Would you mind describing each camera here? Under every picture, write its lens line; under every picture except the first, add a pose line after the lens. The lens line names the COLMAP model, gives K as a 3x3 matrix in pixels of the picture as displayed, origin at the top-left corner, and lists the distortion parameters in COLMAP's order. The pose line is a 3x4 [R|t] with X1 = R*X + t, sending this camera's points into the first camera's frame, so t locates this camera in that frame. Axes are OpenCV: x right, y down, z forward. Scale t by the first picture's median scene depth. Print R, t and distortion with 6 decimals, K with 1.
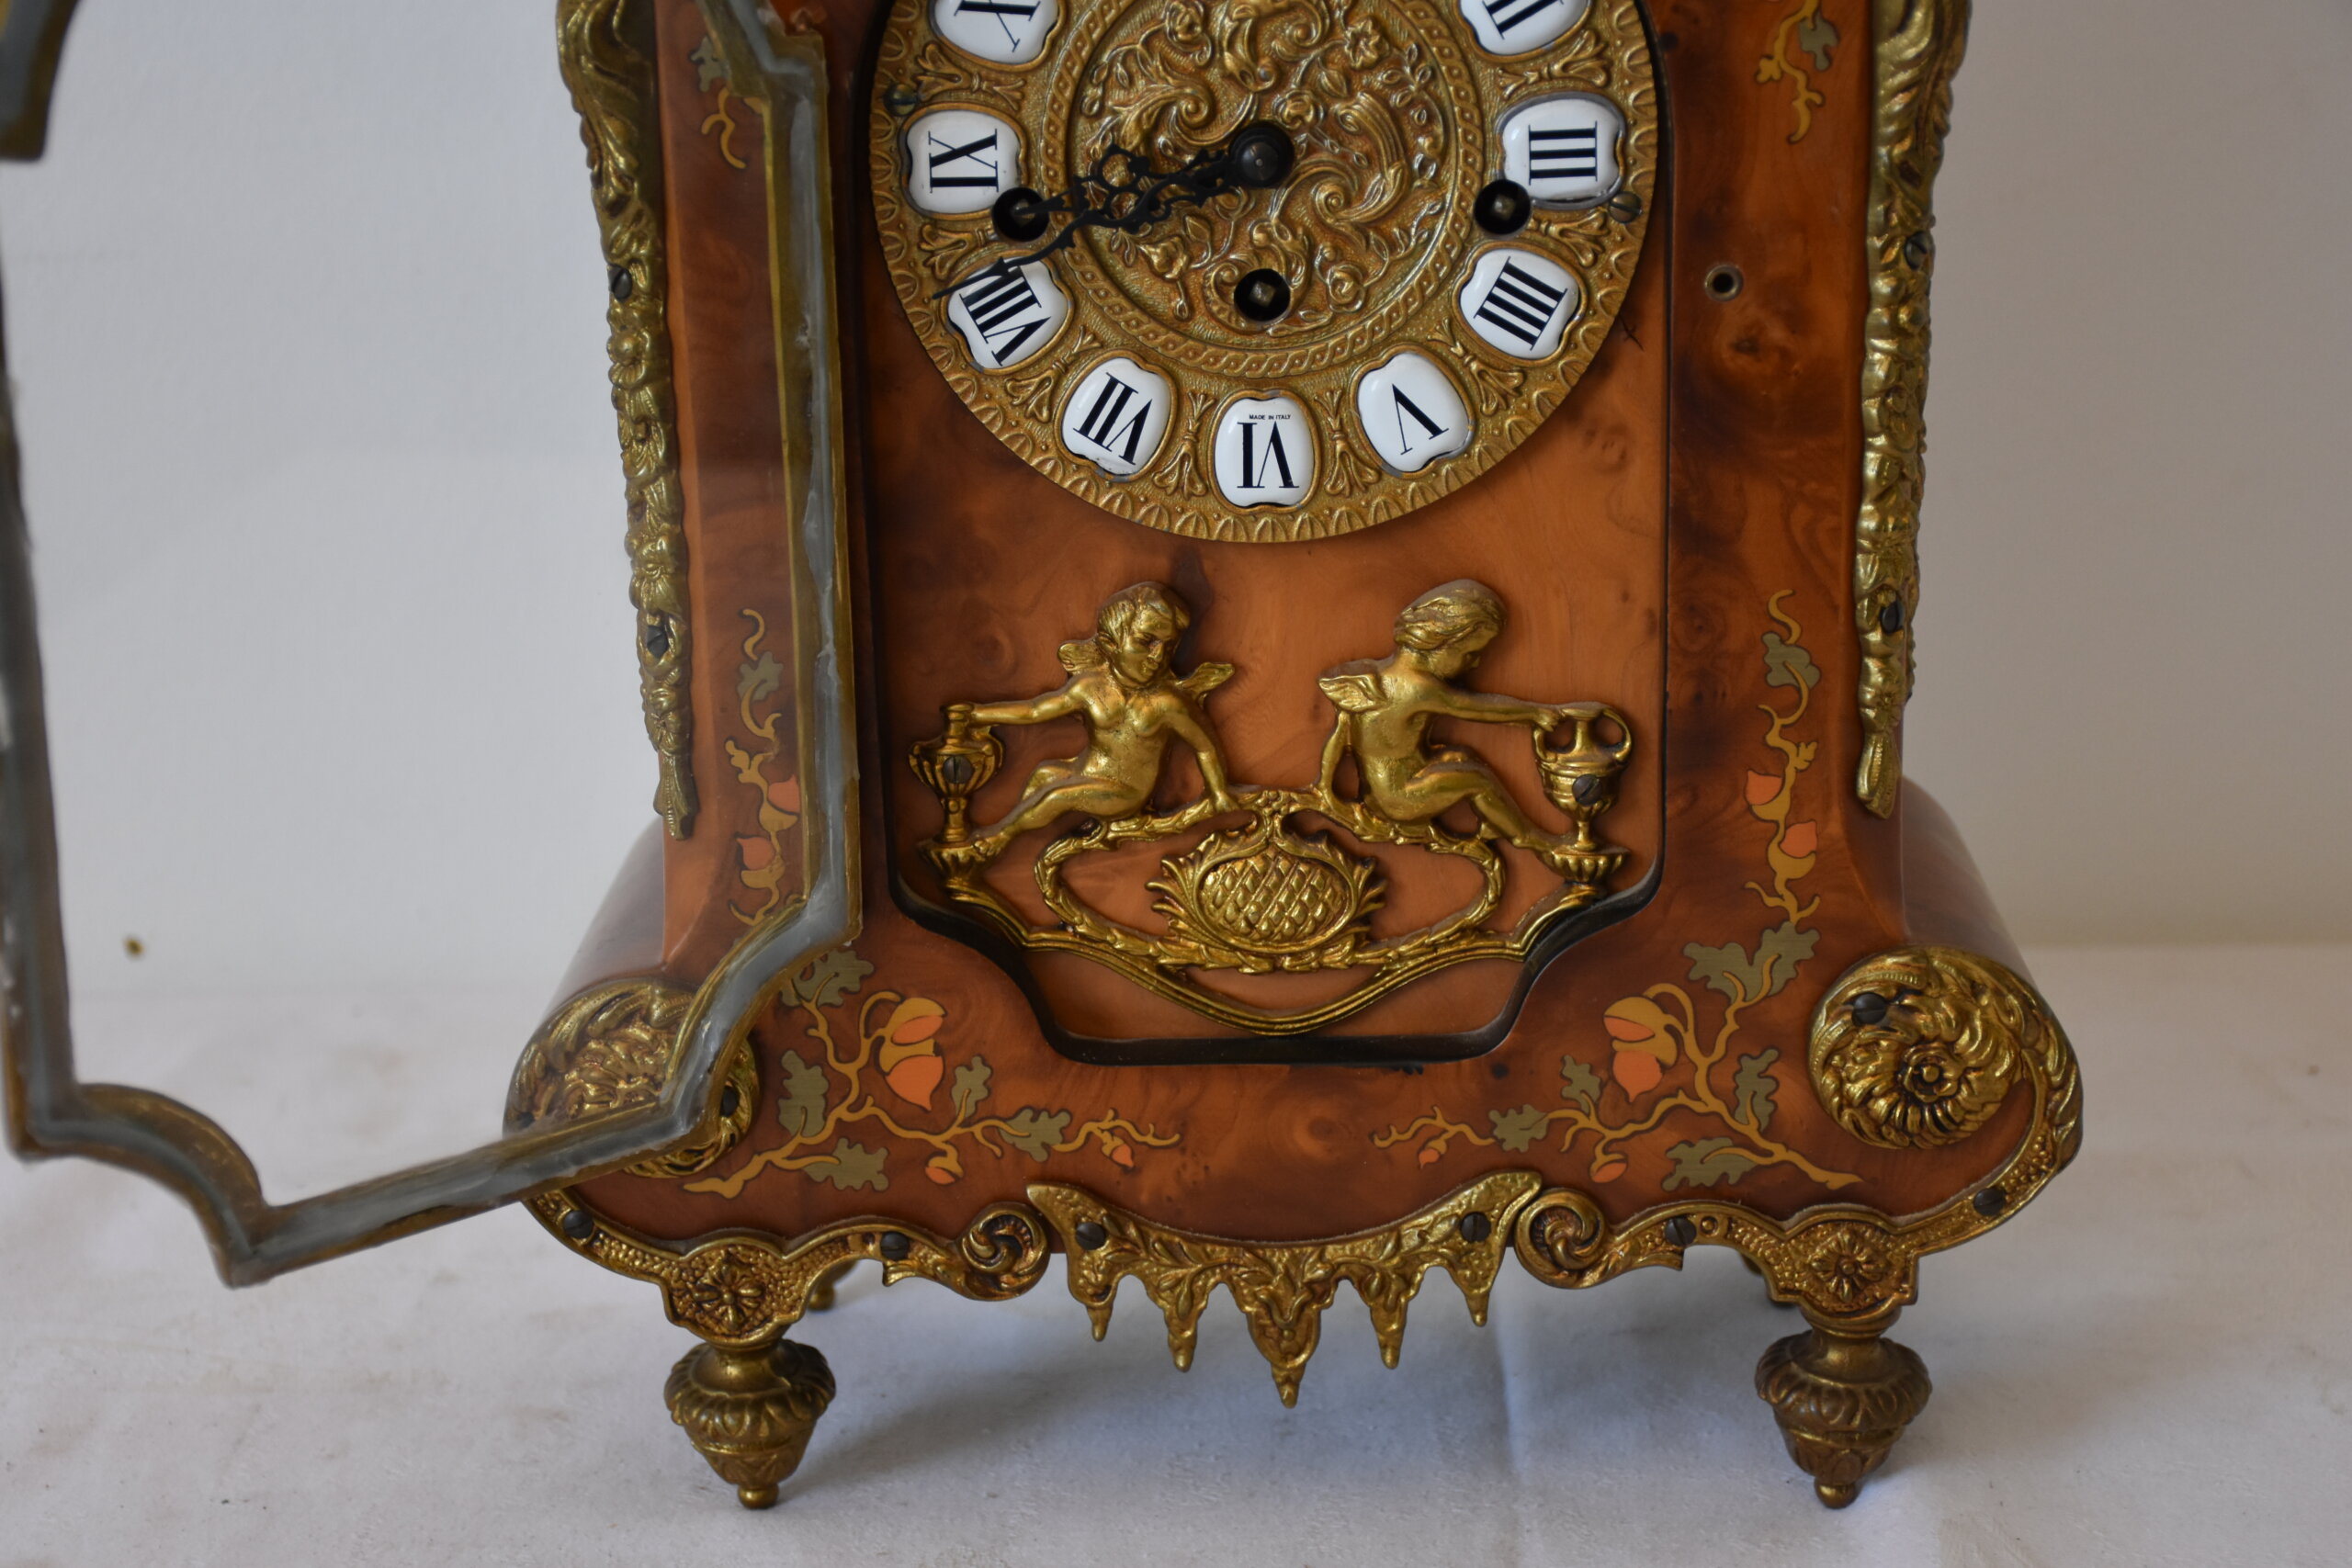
lens RADIAL K [[4129.5, 0, 1186.9], [0, 4129.5, 791.7], [0, 0, 1]] dist [0.231003, 0.000000]
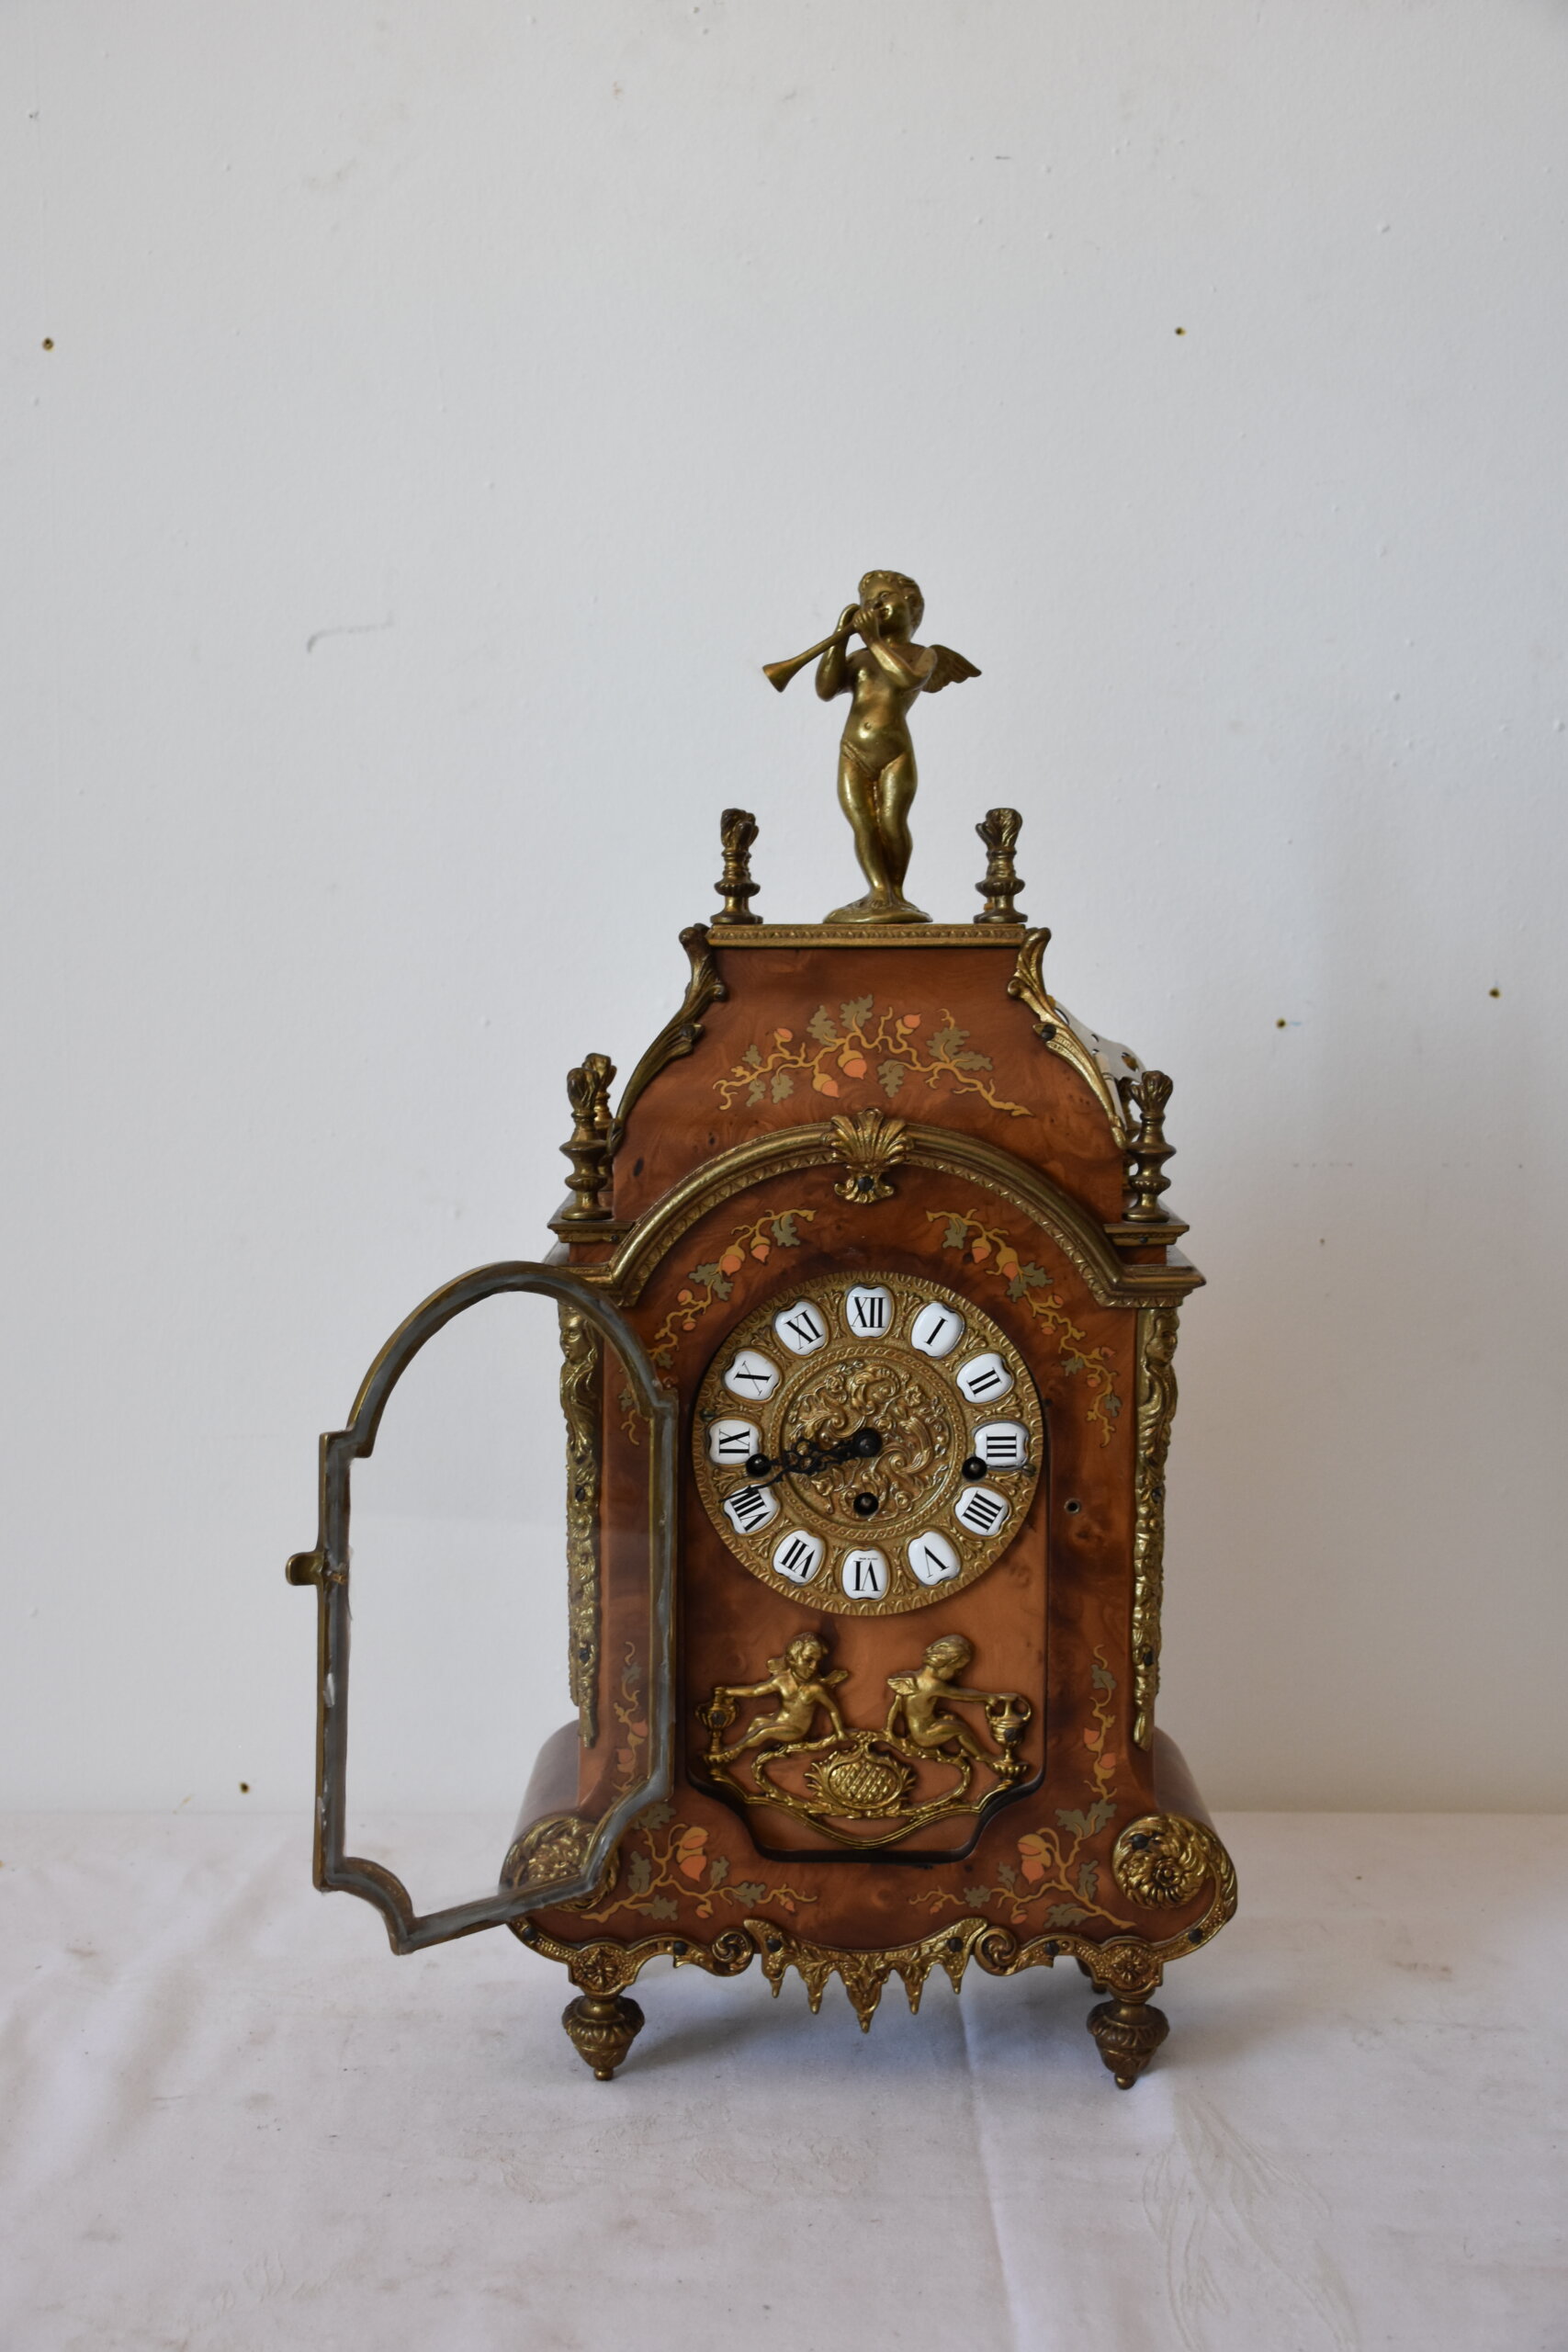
lens RADIAL K [[2579.0, 0, 771.2], [0, 2579.0, 1191.9], [0, 0, 1]] dist [0.038005, 0.000000]
pose [[0.999513, 0.026231, 0.016909, -0.058725], [-0.022522, 0.981328, -0.191016, -0.018019], [-0.021604, 0.190542, 0.981441, -0.377478]]
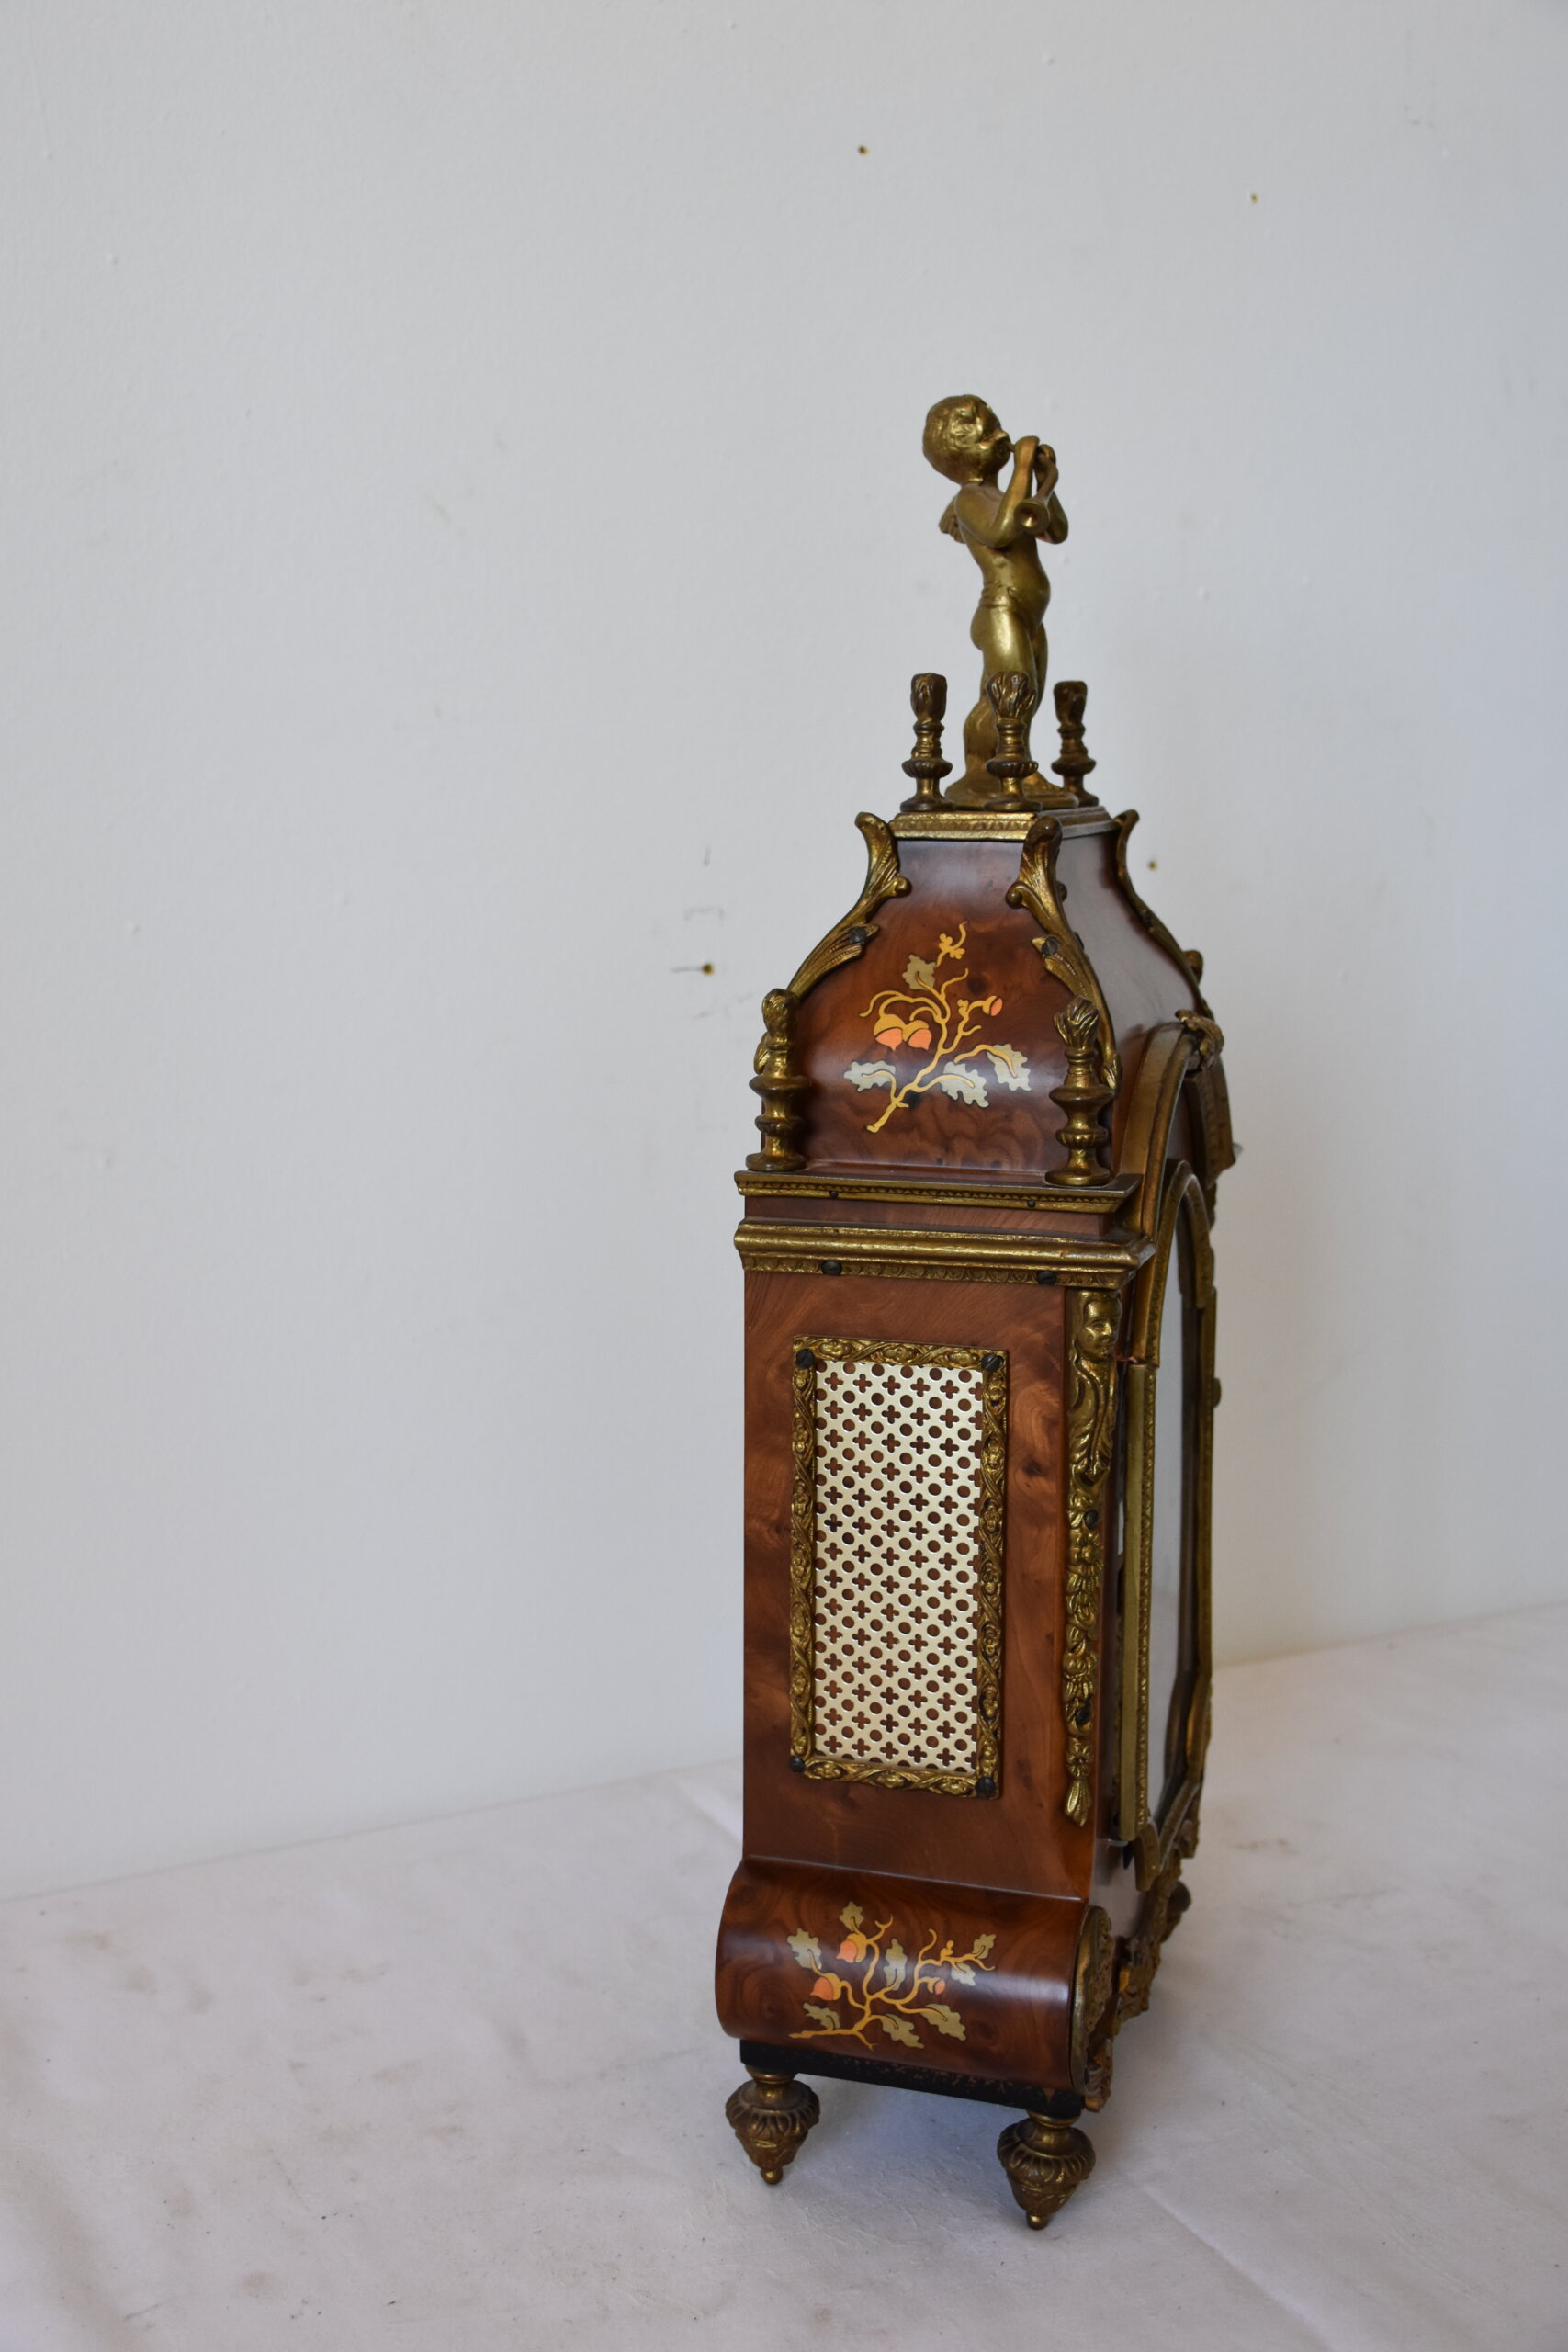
lens RADIAL K [[2653.3, 0, 766.9], [0, 2653.3, 1184.7], [0, 0, 1]] dist [0.061558, 0.000000]
pose [[0.885893, -0.050862, 0.461093, -0.587142], [0.114825, 0.987082, -0.111730, -0.110415], [-0.449454, 0.151926, 0.880289, -0.130137]]
